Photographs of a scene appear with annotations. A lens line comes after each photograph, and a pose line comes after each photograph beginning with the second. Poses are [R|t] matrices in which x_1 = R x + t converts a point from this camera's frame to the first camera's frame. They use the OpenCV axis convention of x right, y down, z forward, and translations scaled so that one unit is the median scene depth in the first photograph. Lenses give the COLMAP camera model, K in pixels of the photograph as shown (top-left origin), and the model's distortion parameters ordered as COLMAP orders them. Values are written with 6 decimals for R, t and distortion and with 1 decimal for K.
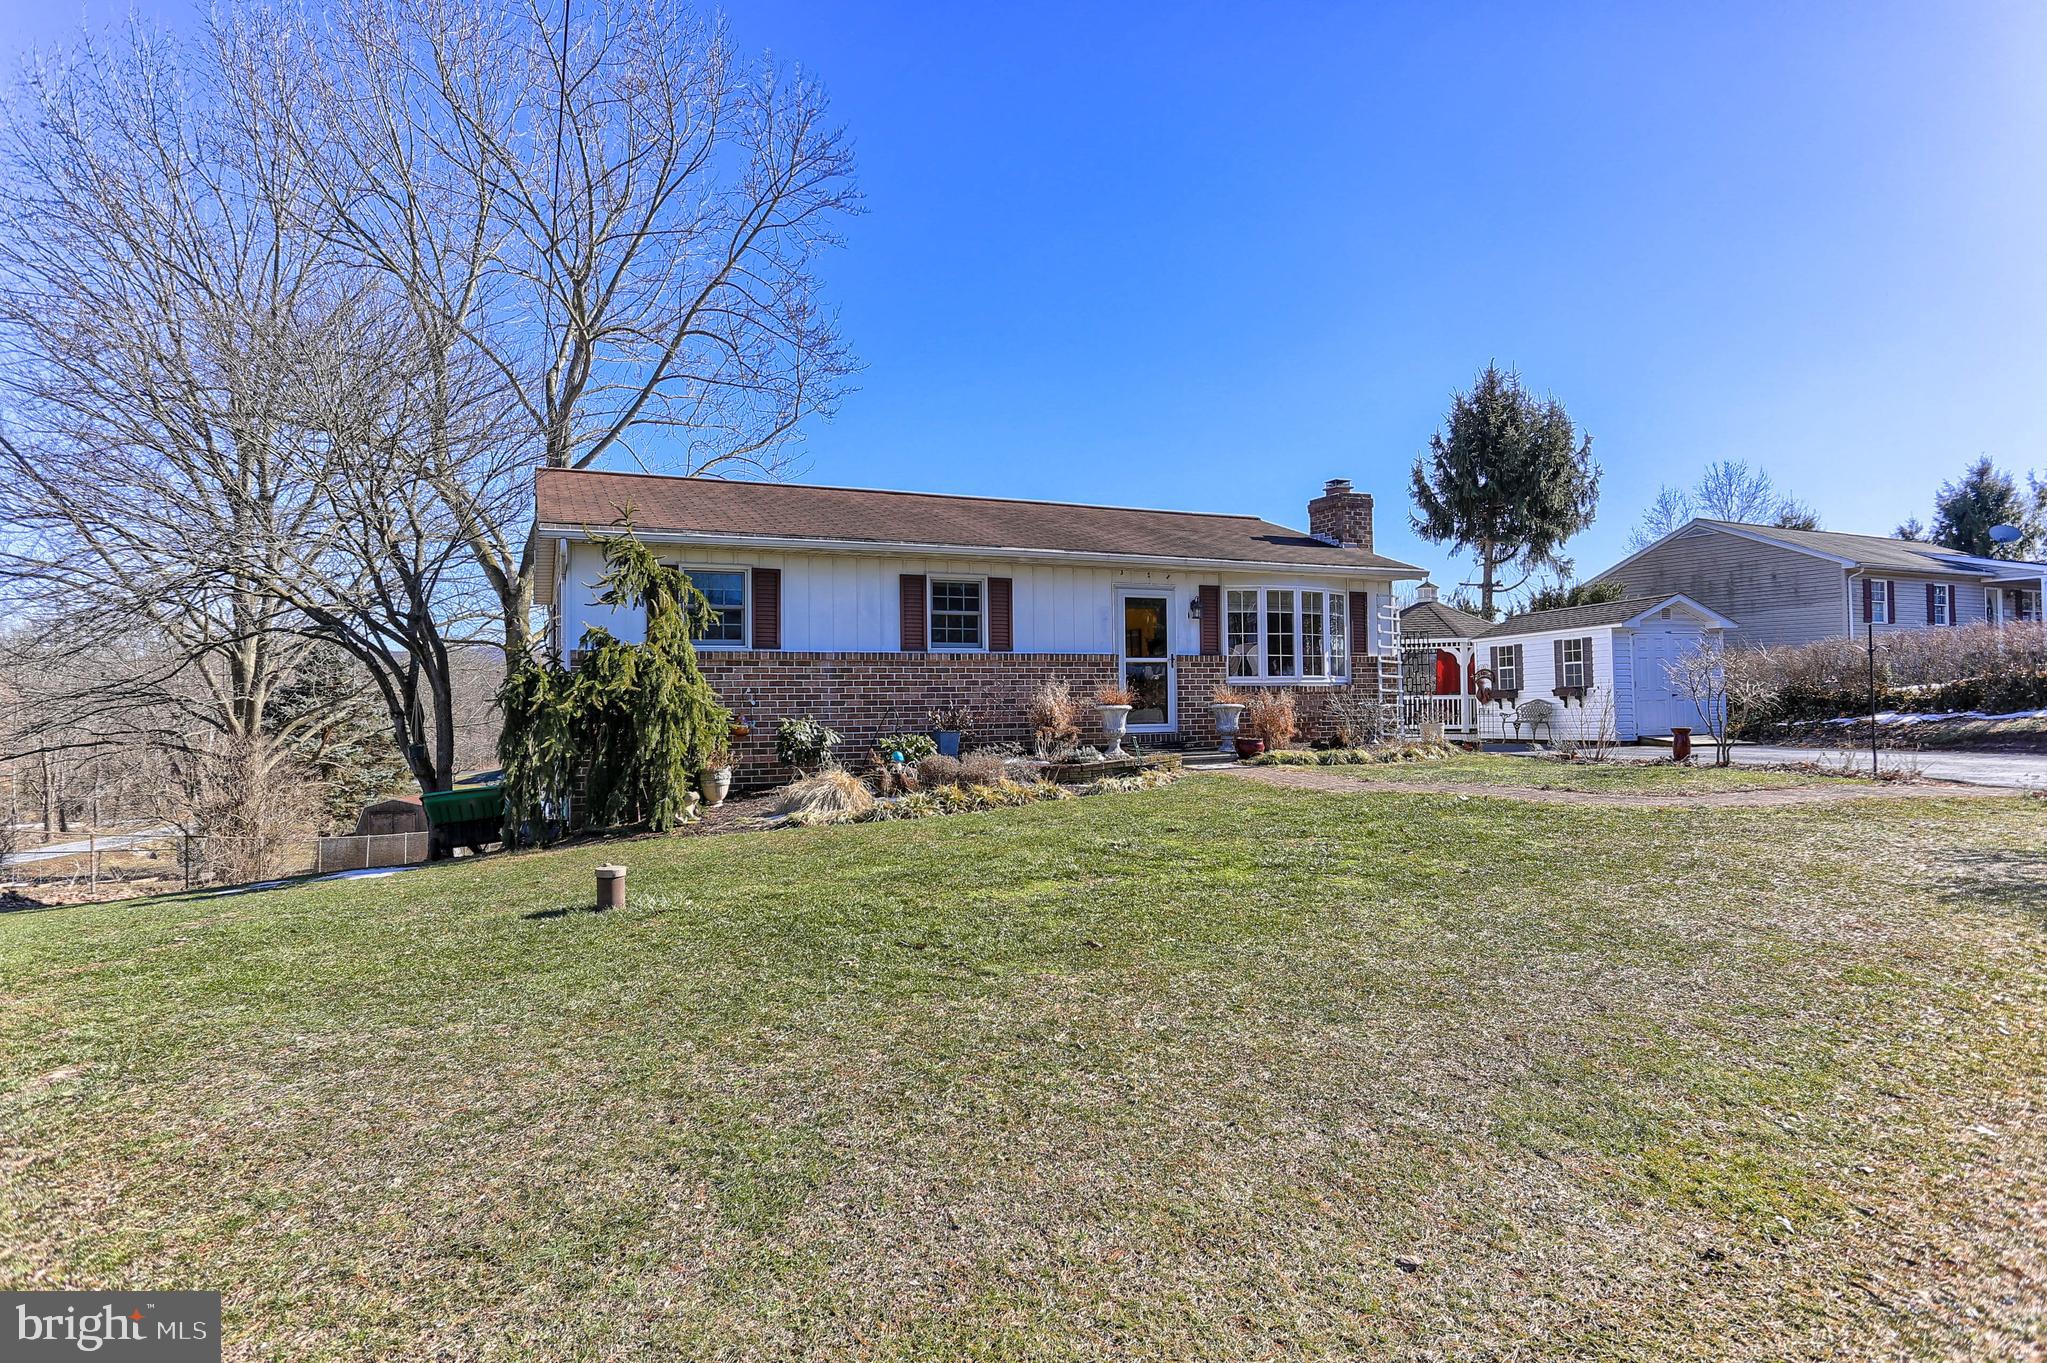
lens RADIAL K [[1078.5, 0, 1066.4], [0, 1078.5, 676.1], [0, 0, 1]] dist [0.001040, -0.000126]
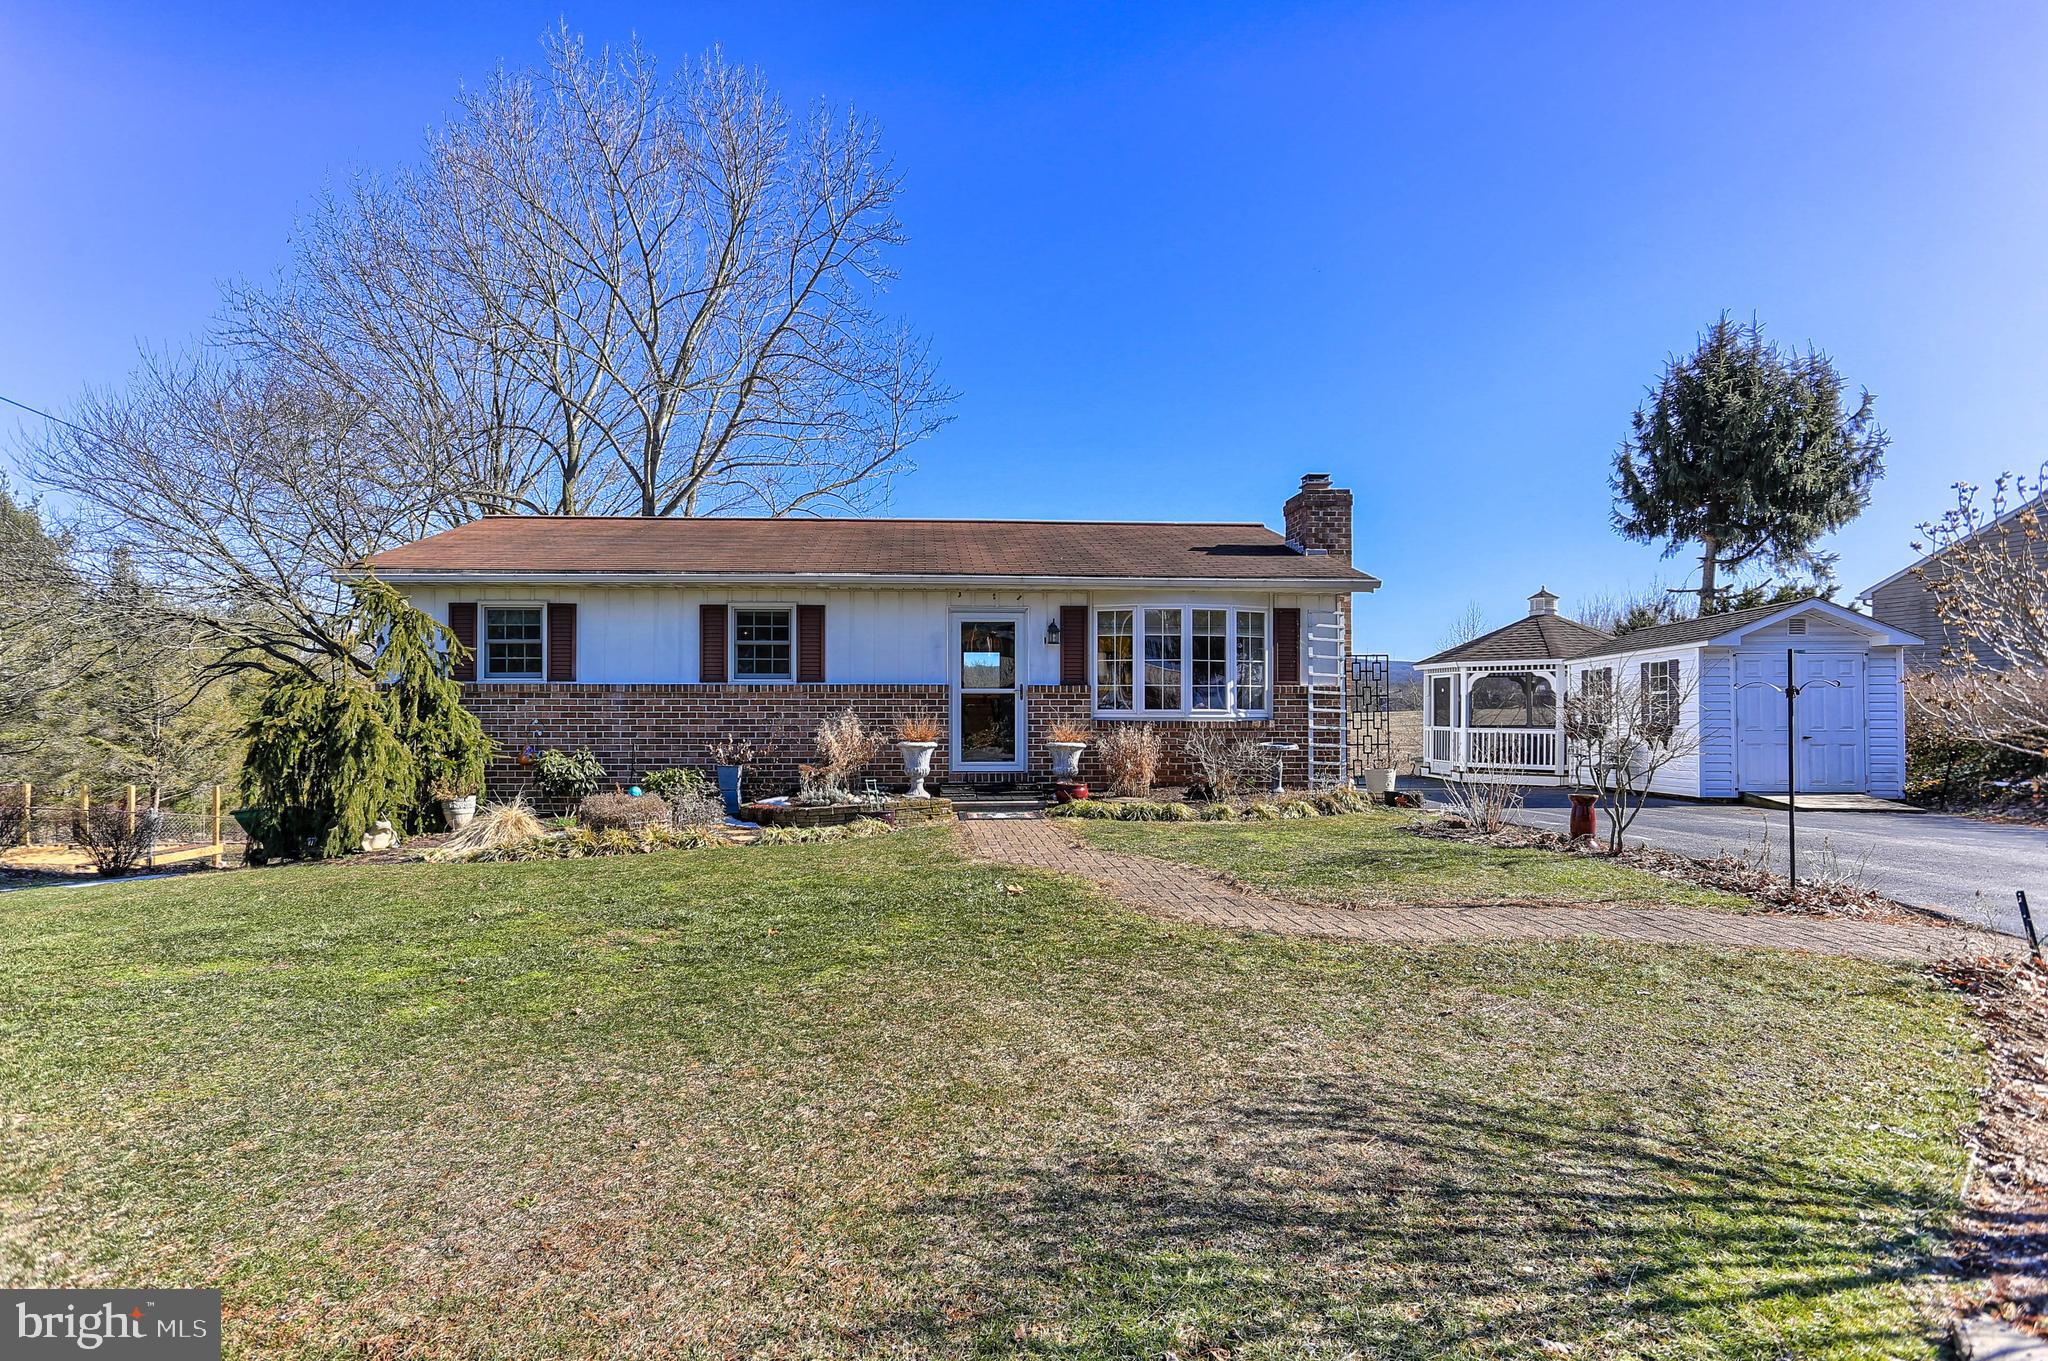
lens RADIAL K [[1002.2, 0, 1019.2], [0, 1002.2, 709.8], [0, 0, 1]] dist [-0.005623, -0.000387]
pose [[0.929712, 0.011632, -0.368103, 0.353258], [-0.004507, 0.999786, 0.020209, -0.014030], [0.368259, -0.017130, 0.929566, 0.198479]]
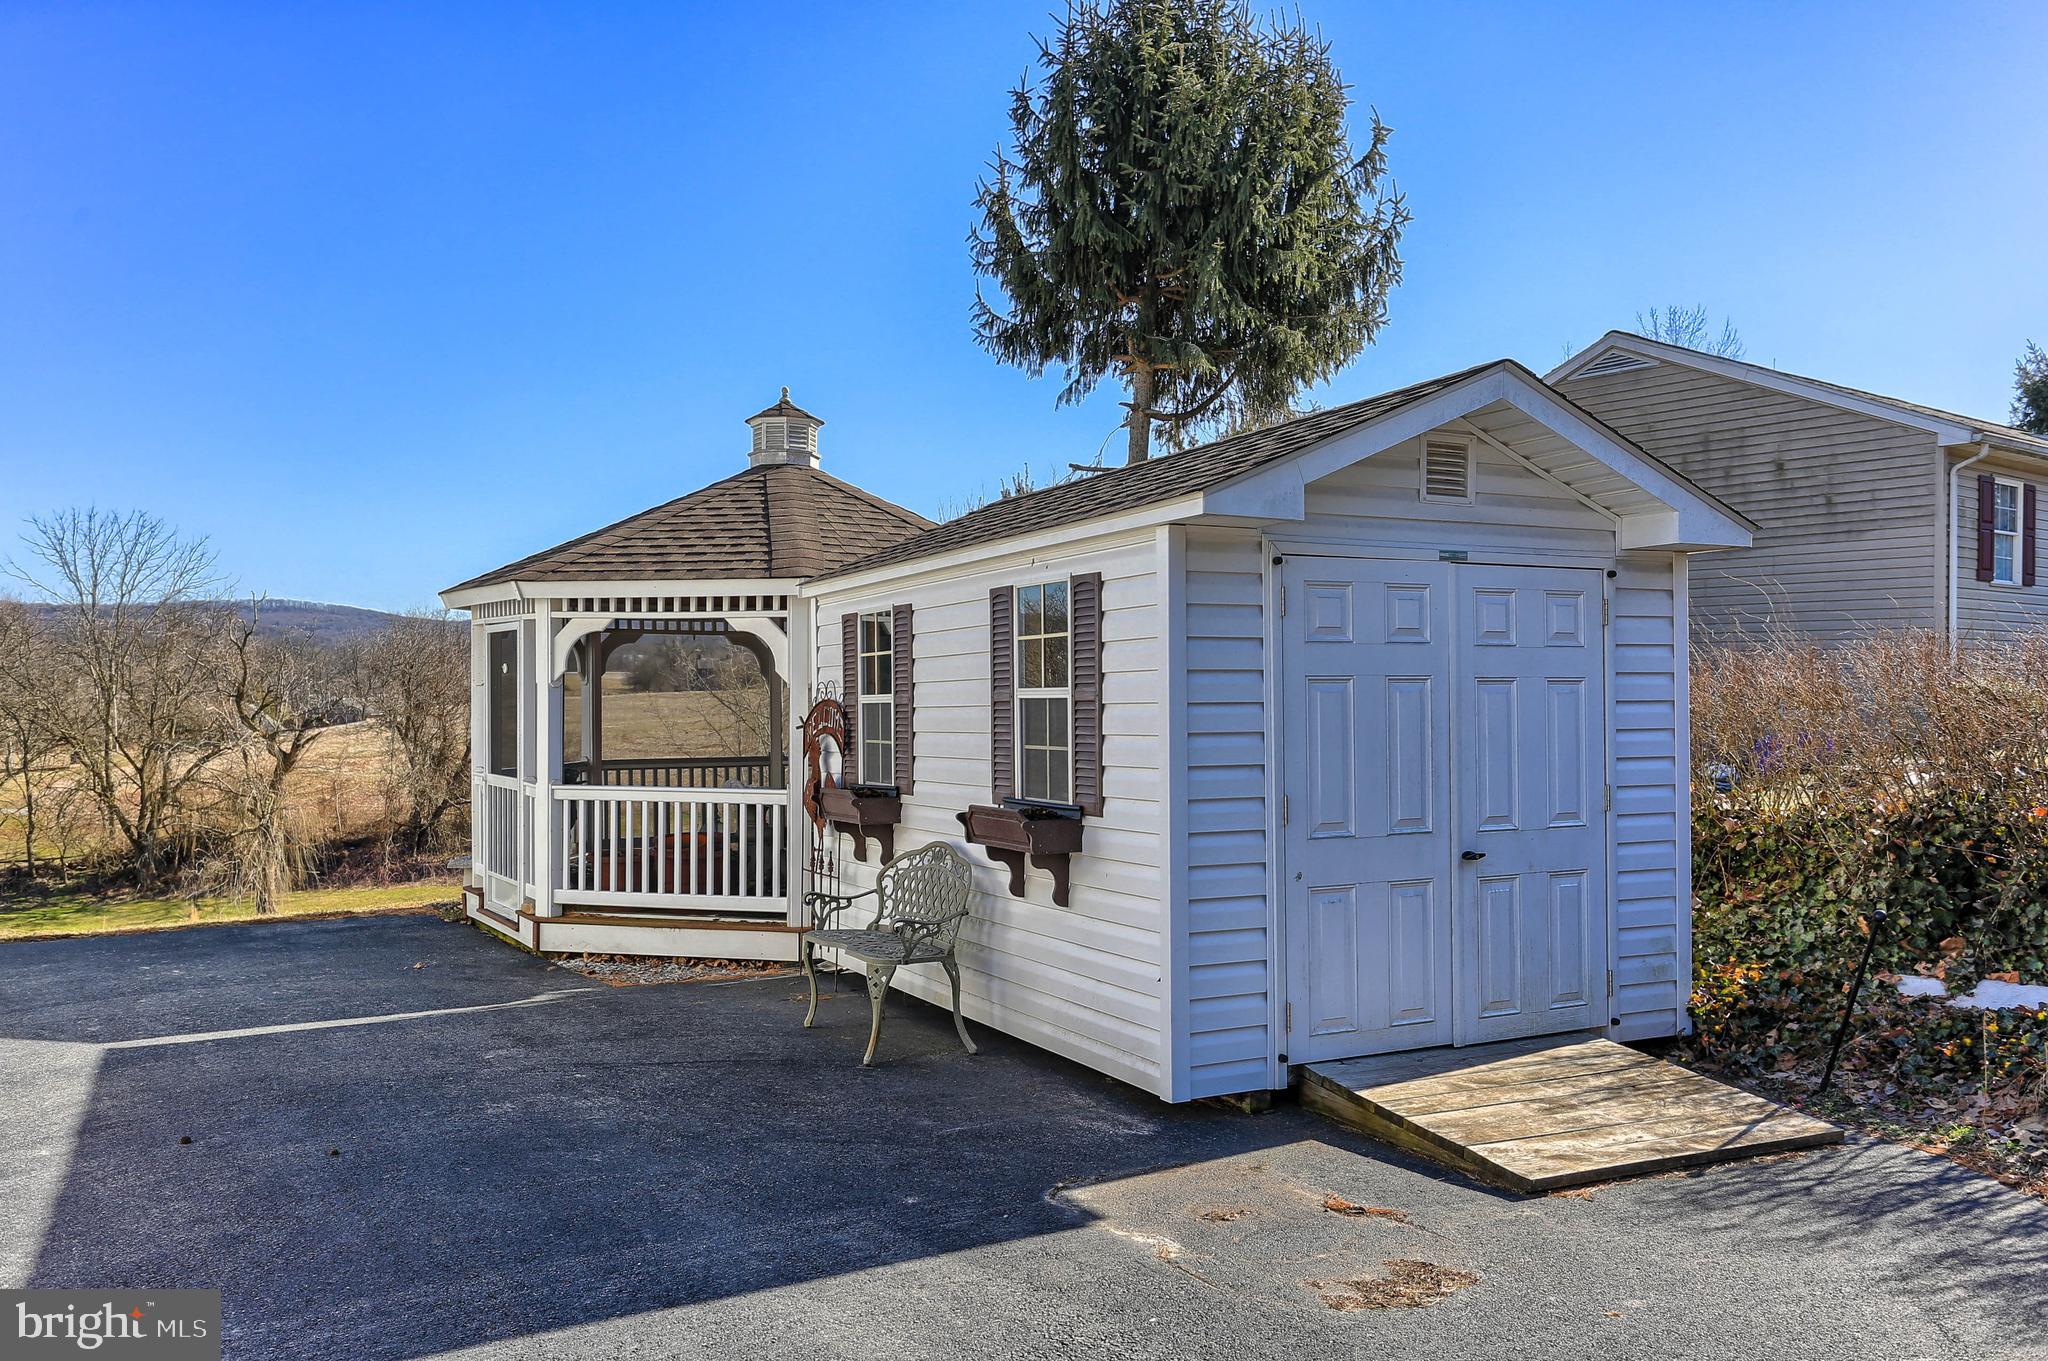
lens RADIAL K [[1564.3, 0, 1020.2], [0, 1564.3, 714.9], [0, 0, 1]] dist [0.001662, -0.001311]
pose [[0.986188, 0.011031, 0.165261, 0.473694], [-0.016857, 0.999283, 0.033891, -0.021051], [-0.164768, -0.036209, 0.985667, 0.794946]]
